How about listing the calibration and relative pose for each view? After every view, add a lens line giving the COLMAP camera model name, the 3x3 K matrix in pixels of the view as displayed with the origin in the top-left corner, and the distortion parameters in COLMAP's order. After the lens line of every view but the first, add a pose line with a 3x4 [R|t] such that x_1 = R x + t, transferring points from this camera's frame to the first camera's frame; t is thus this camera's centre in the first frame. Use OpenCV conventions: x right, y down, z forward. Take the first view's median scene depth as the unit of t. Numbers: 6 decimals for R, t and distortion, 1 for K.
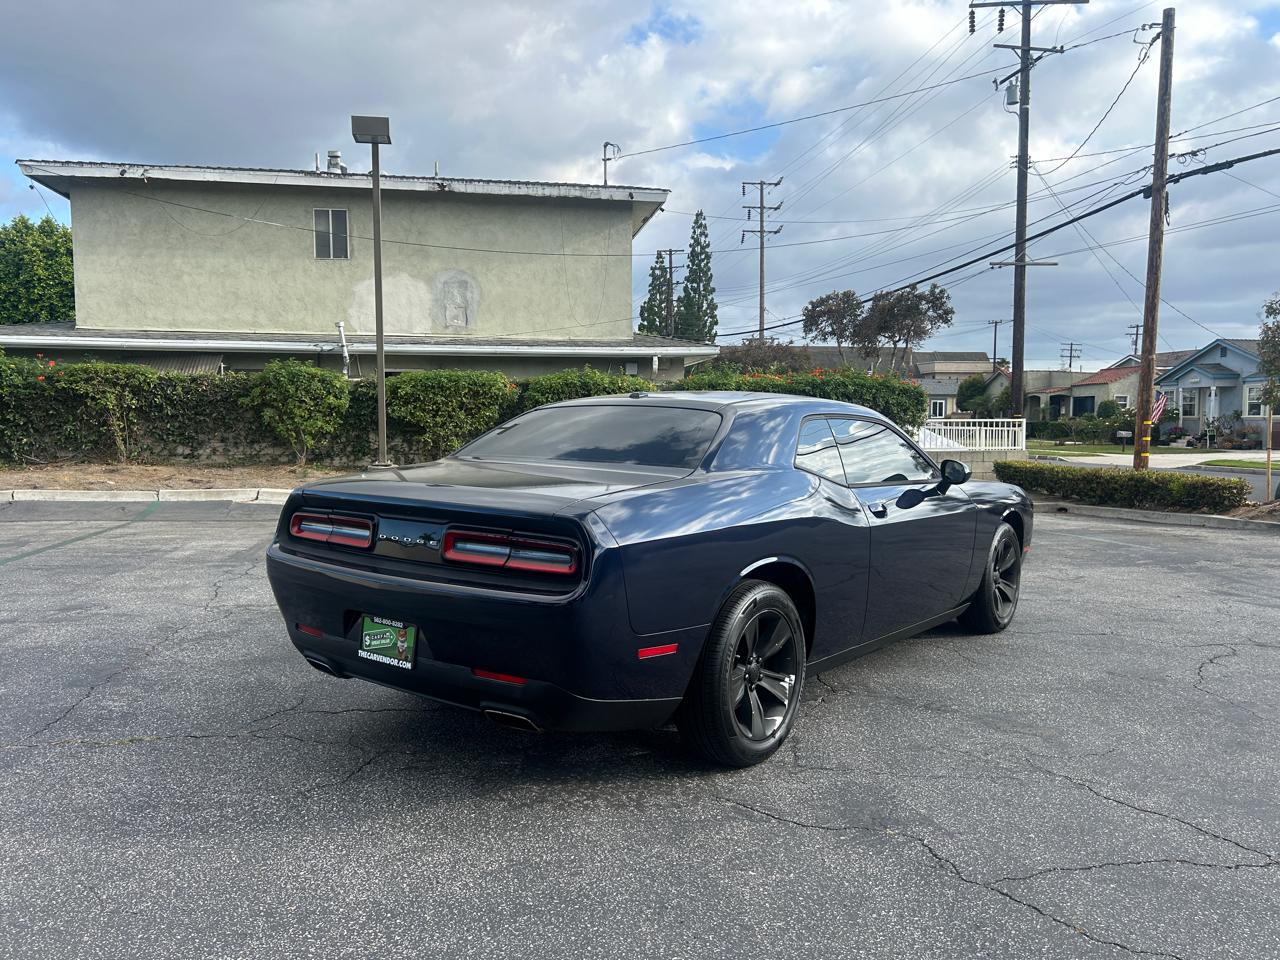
lens RADIAL K [[960.3, 0, 632.9], [0, 960.3, 492.3], [0, 0, 1]] dist [0.060850, -0.064427]
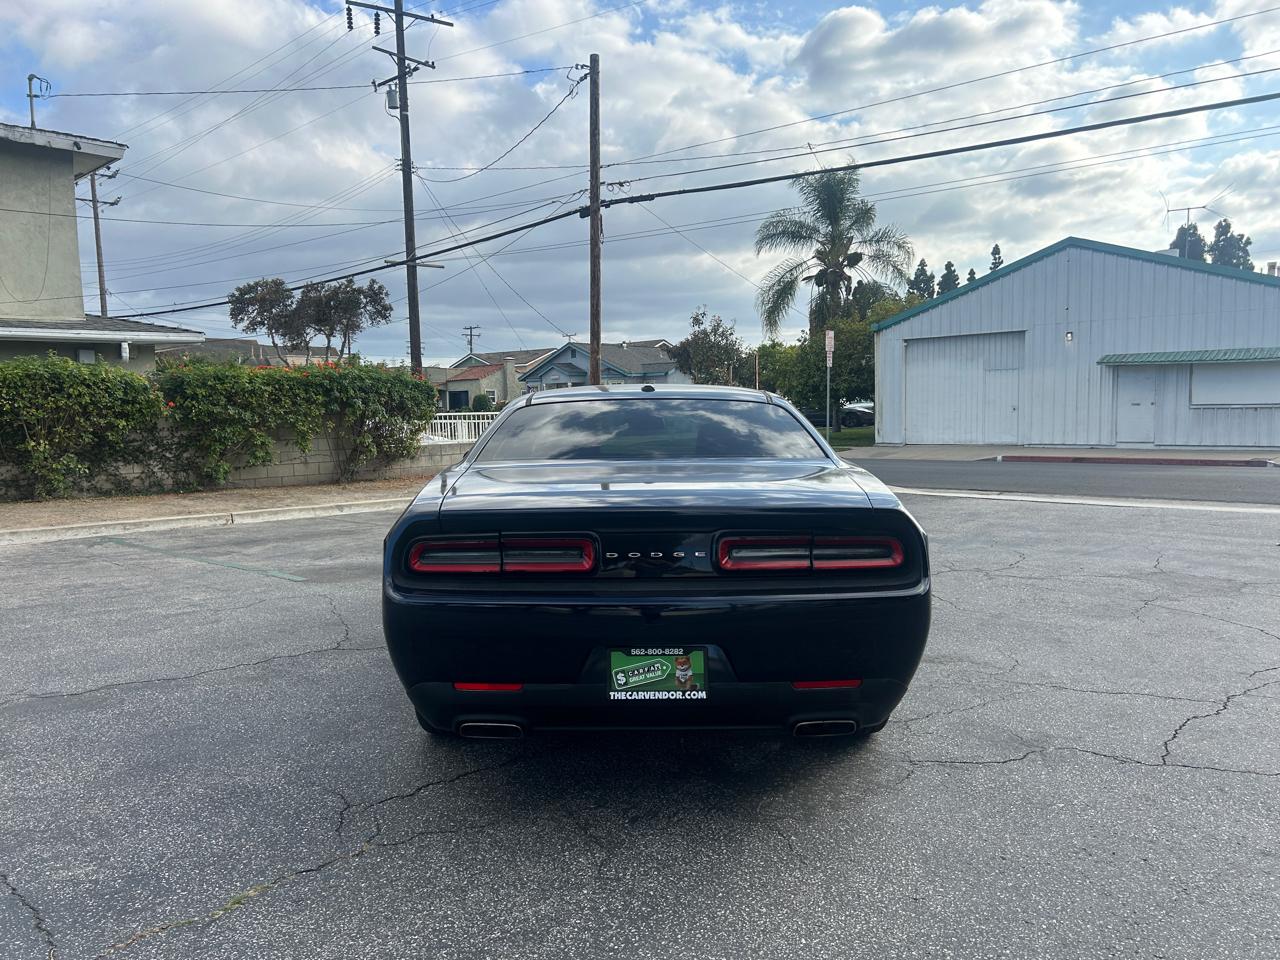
lens RADIAL K [[960.3, 0, 640.0], [0, 960.3, 495.6], [0, 0, 1]] dist [0.060850, -0.064427]
pose [[0.788257, -0.073192, 0.610977, -0.152262], [0.067895, 0.997184, 0.031862, -0.006252], [-0.611589, 0.016367, 0.791007, 0.064557]]
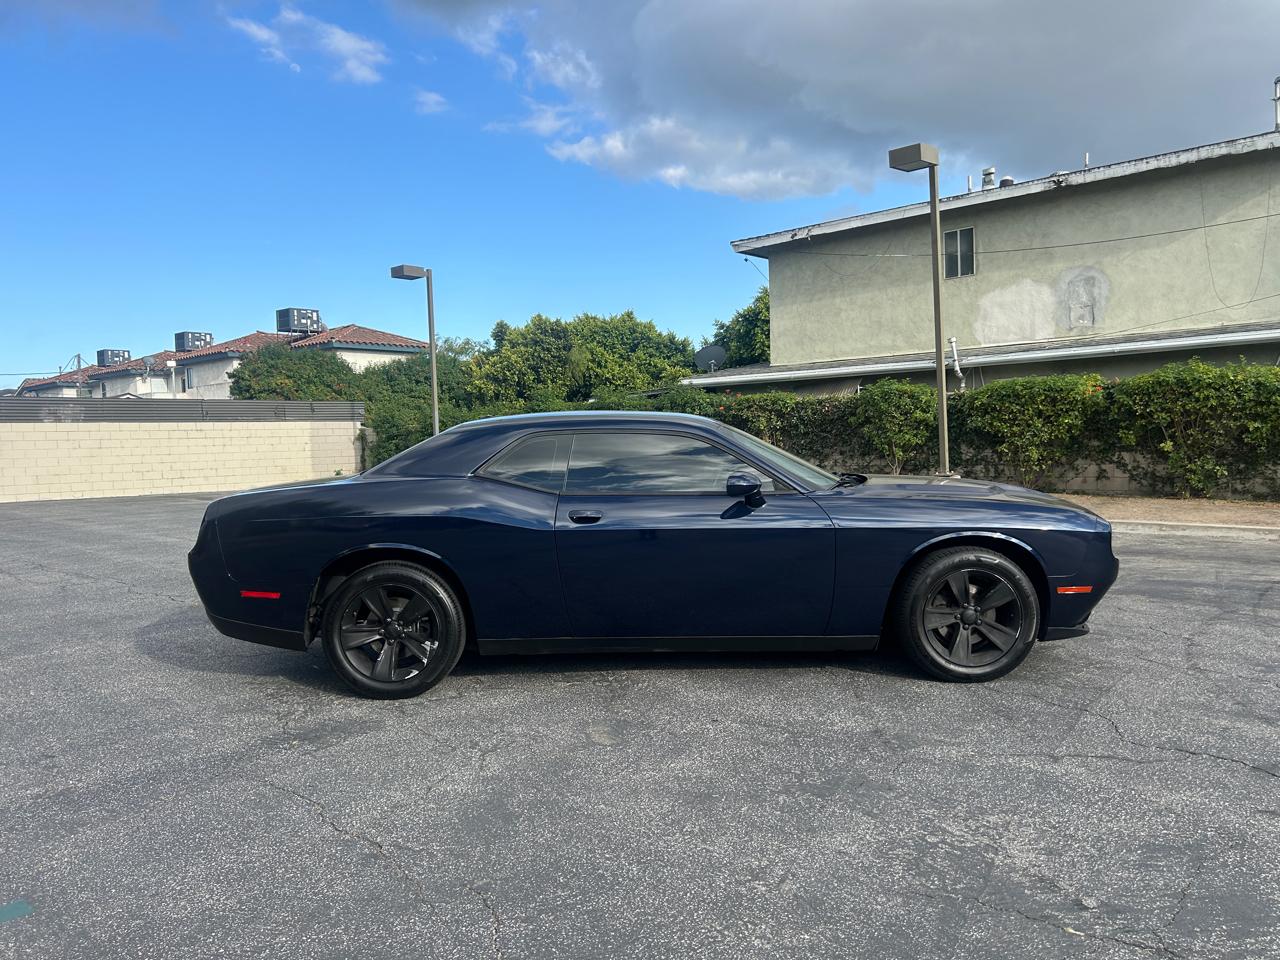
lens RADIAL K [[960.3, 0, 651.3], [0, 960.3, 488.3], [0, 0, 1]] dist [0.060850, -0.064427]
pose [[0.625920, 0.017672, -0.779687, 0.293915], [-0.030926, 0.999519, -0.002173, -0.002604], [0.779274, 0.025473, 0.626165, 0.099392]]
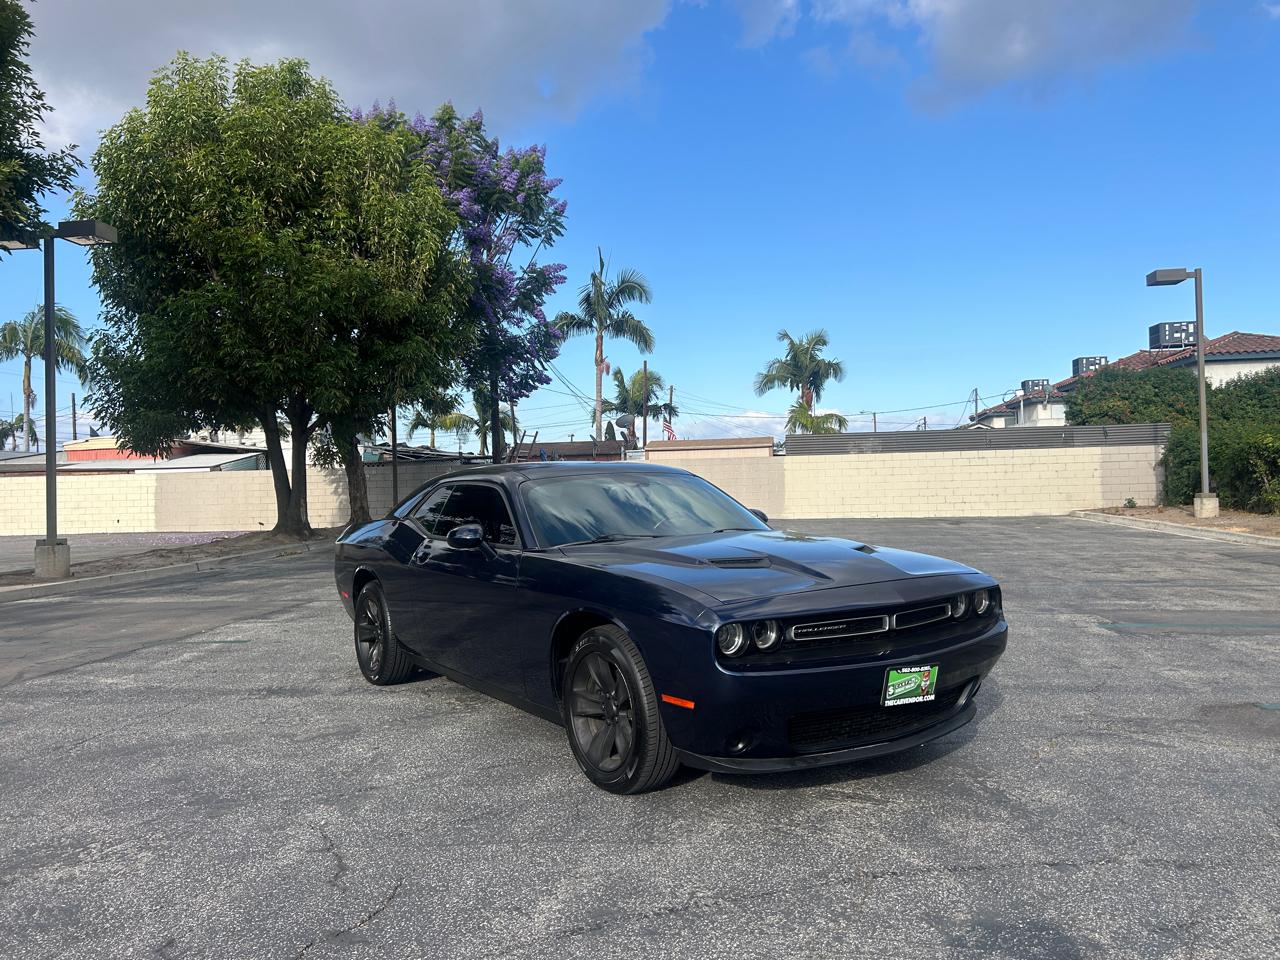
lens RADIAL K [[960.3, 0, 636.7], [0, 960.3, 479.1], [0, 0, 1]] dist [0.060850, -0.064427]
pose [[-0.307476, -0.004794, -0.951544, 0.362534], [-0.050843, 0.998642, 0.011397, -0.027724], [0.950197, 0.051884, -0.307302, 0.430181]]
